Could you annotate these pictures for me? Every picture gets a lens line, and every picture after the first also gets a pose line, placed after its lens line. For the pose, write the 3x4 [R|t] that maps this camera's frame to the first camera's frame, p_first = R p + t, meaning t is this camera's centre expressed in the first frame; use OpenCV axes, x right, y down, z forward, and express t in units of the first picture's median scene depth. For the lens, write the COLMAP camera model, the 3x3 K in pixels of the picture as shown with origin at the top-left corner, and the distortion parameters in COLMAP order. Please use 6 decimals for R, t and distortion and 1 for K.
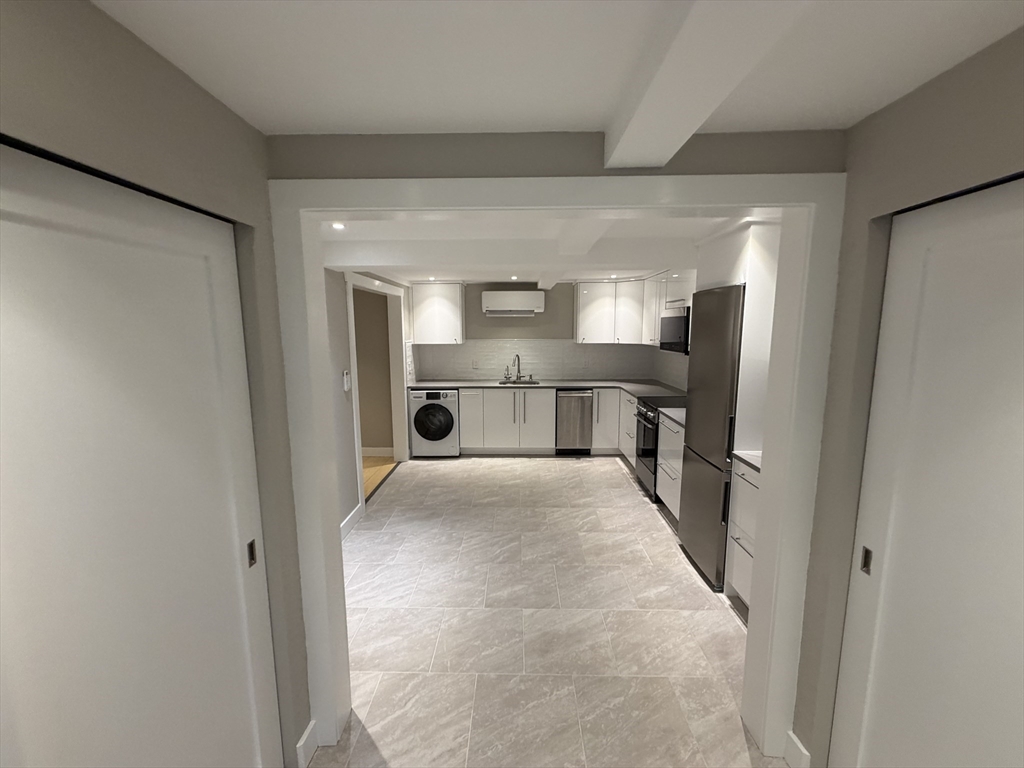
lens RADIAL K [[409.1, 0, 512.0], [0, 409.1, 384.0], [0, 0, 1]] dist [0.000401, 0.000233]
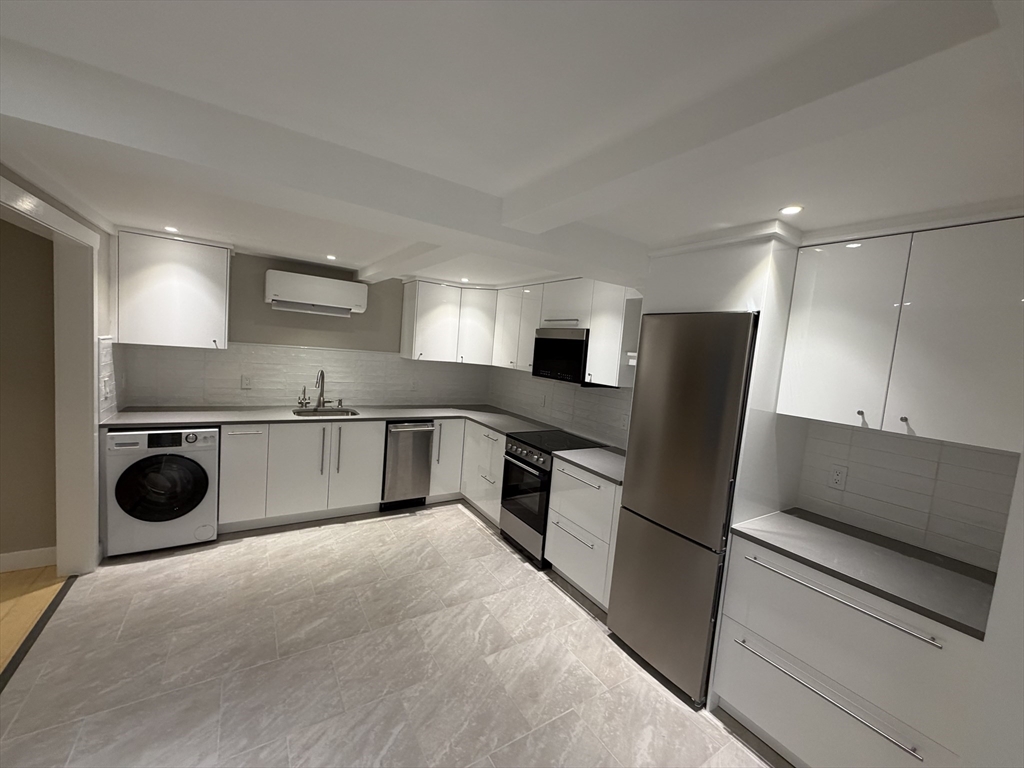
lens RADIAL K [[409.1, 0, 512.0], [0, 409.1, 384.0], [0, 0, 1]] dist [0.000401, 0.000233]
pose [[0.828795, 0.024742, 0.559005, -0.114465], [-0.011014, 0.999550, -0.027912, -0.036268], [-0.559444, 0.016977, 0.828694, 0.277646]]
